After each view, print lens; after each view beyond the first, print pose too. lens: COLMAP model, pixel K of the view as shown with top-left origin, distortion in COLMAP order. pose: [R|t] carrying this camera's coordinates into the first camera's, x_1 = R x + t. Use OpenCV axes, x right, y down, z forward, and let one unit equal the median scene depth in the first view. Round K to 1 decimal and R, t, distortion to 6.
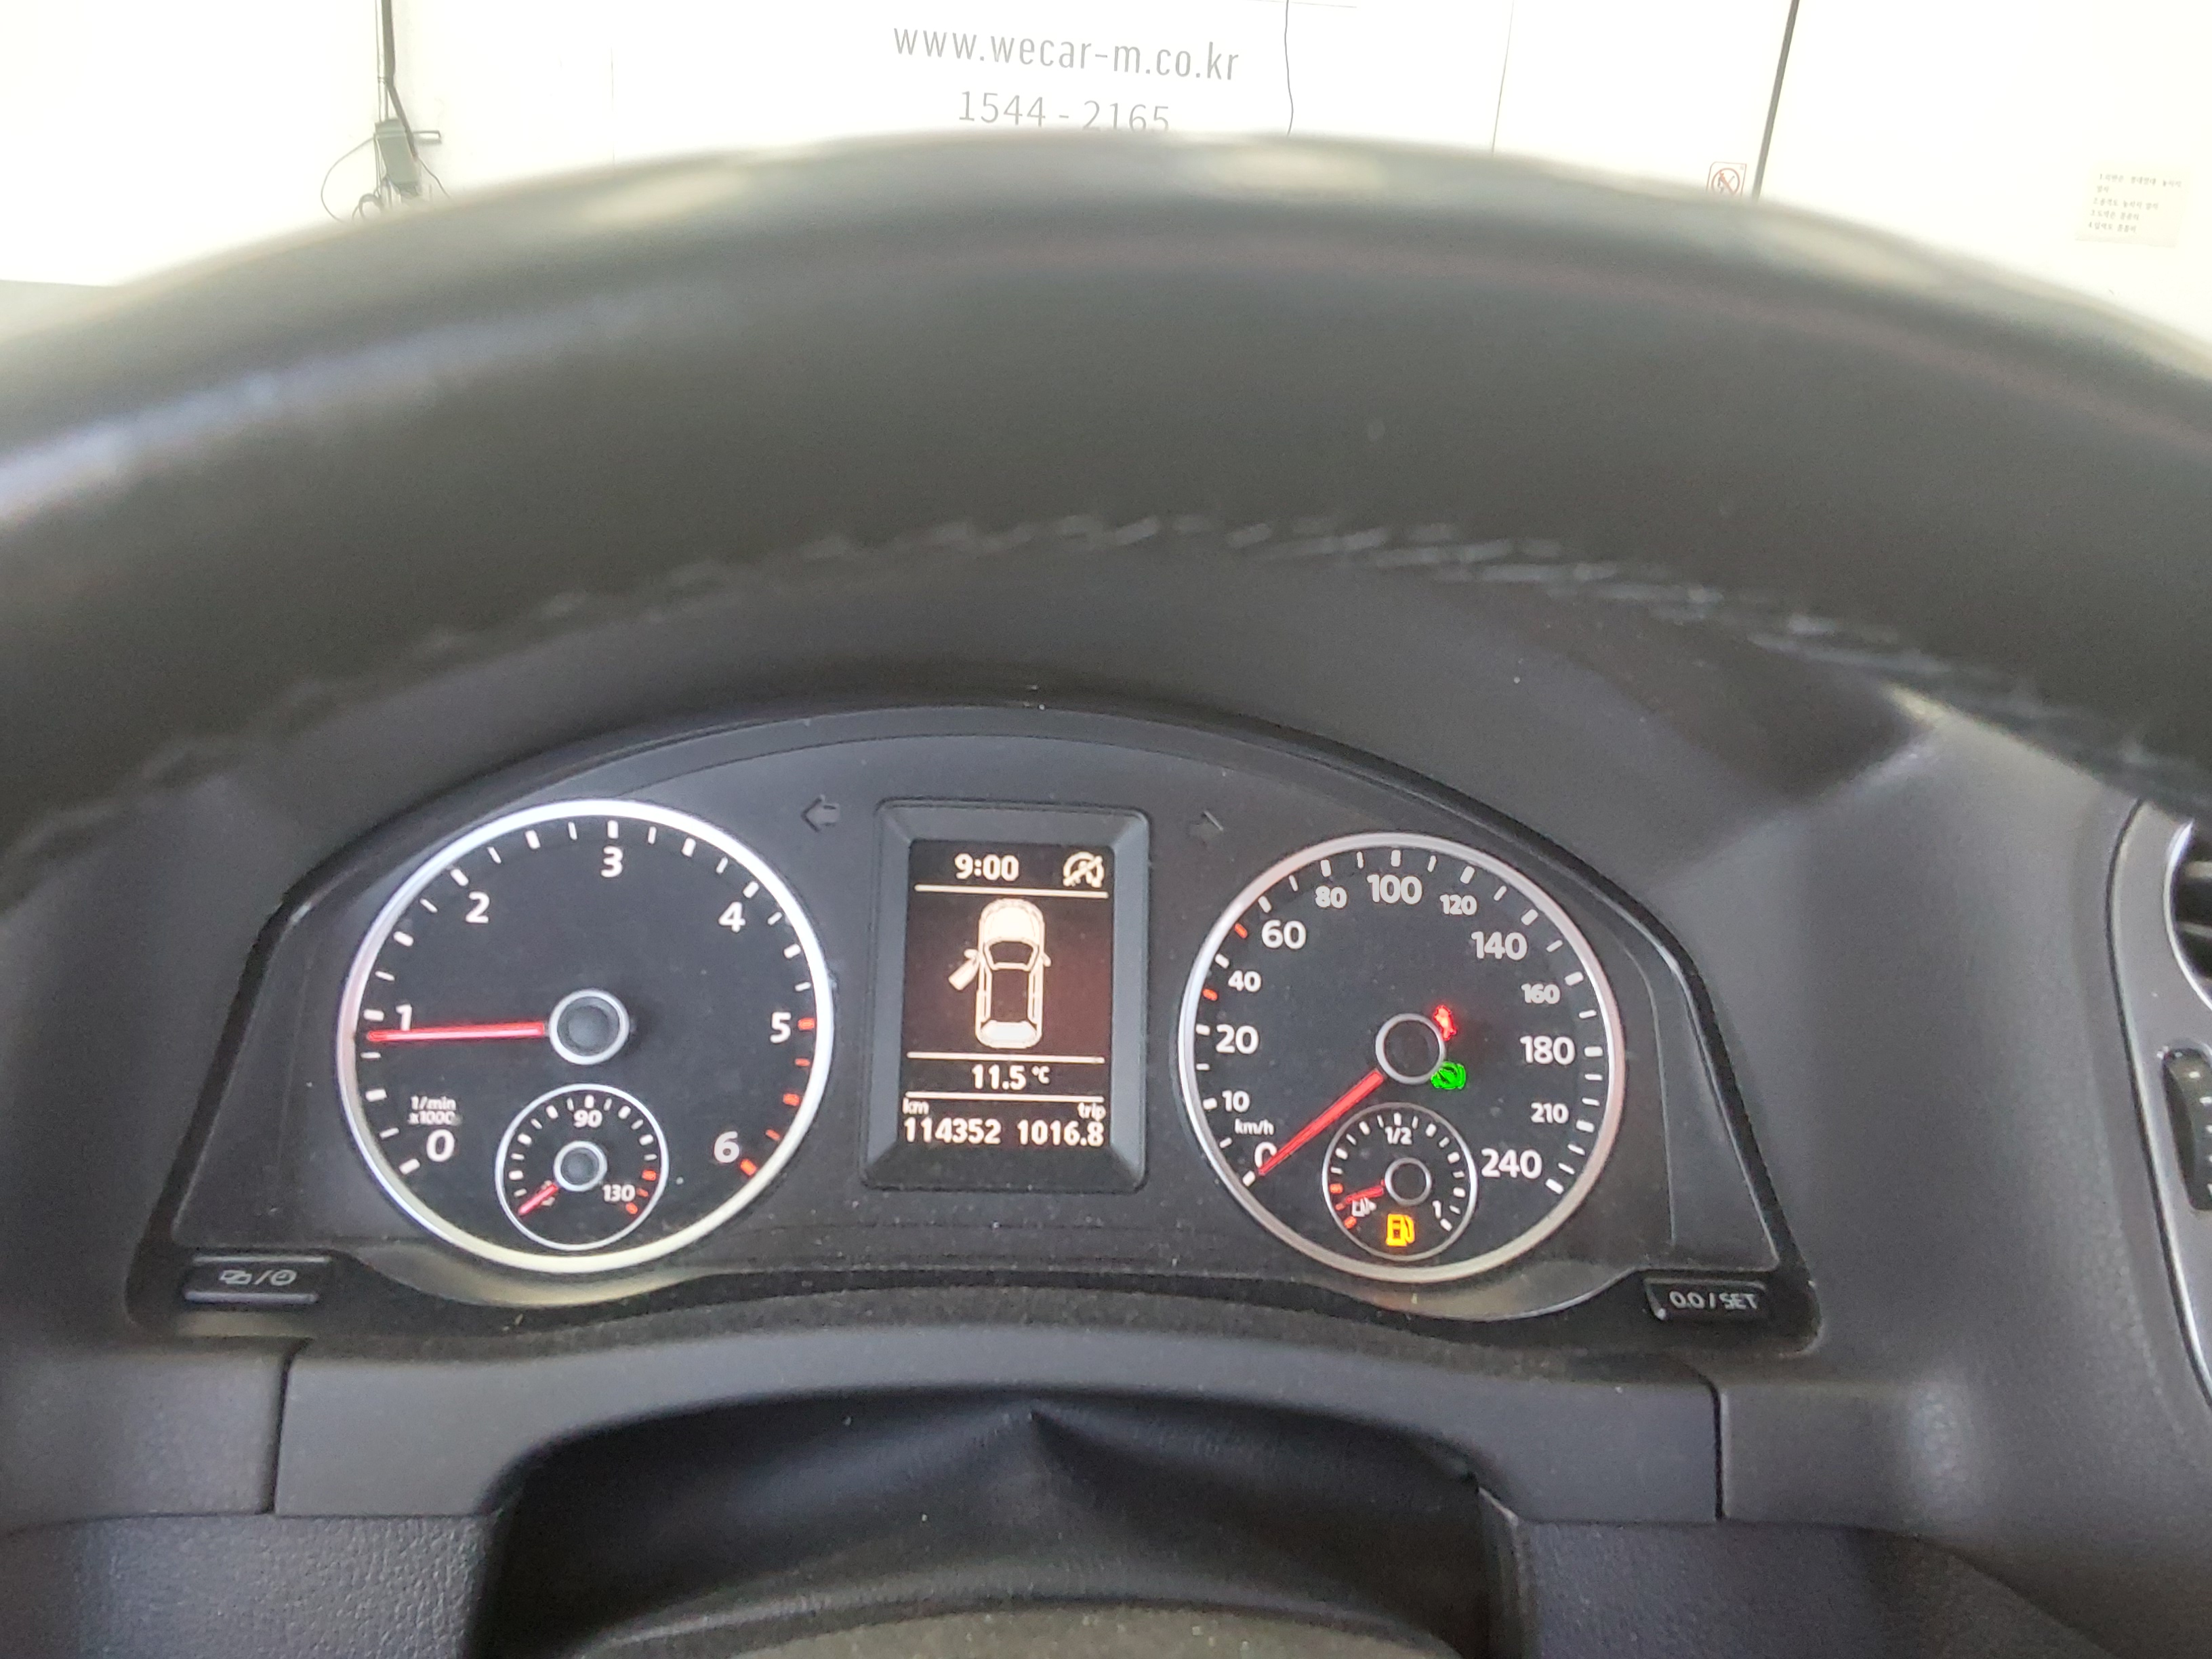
lens RADIAL K [[1762.9, 0, 1106.0], [0, 1762.9, 829.5], [0, 0, 1]] dist [0.090450, 0.001281]
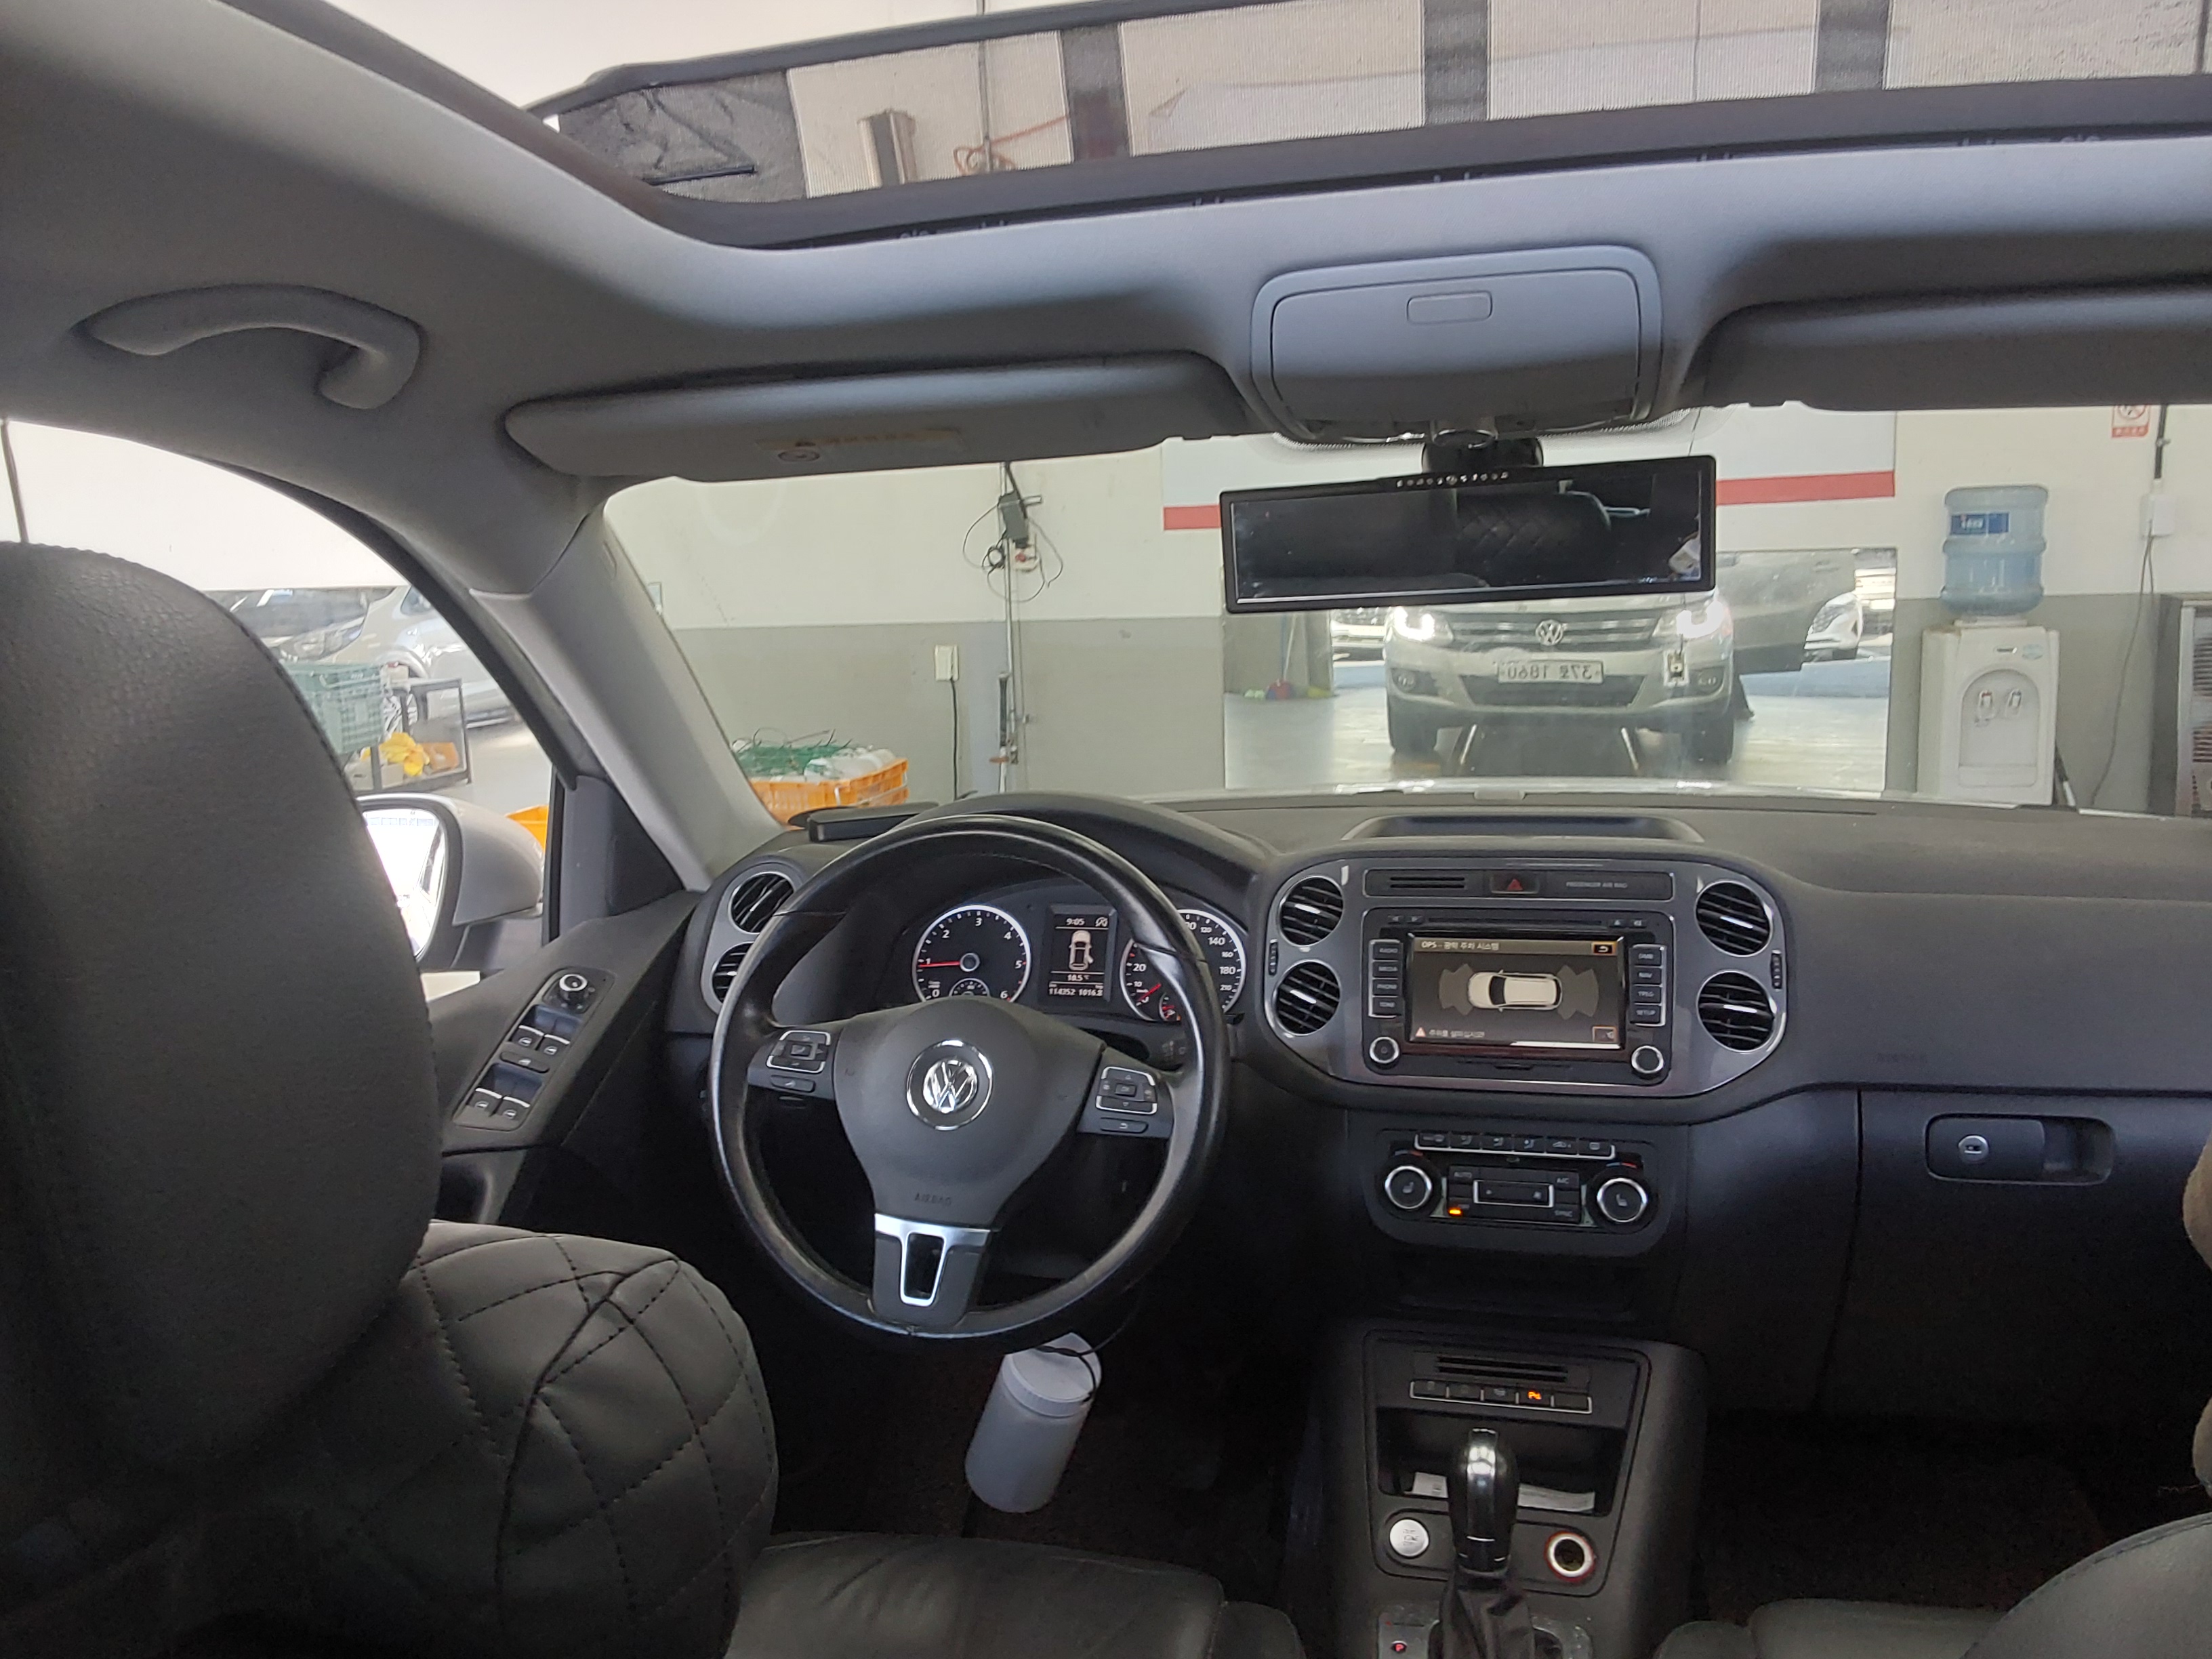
lens RADIAL K [[1762.9, 0, 1106.0], [0, 1762.9, 829.5], [0, 0, 1]] dist [0.090450, 0.001281]
pose [[0.943980, -0.041432, -0.327393, 1.188370], [0.002911, 0.993094, -0.117285, 0.259419], [0.329991, 0.109761, 0.937581, -2.396089]]
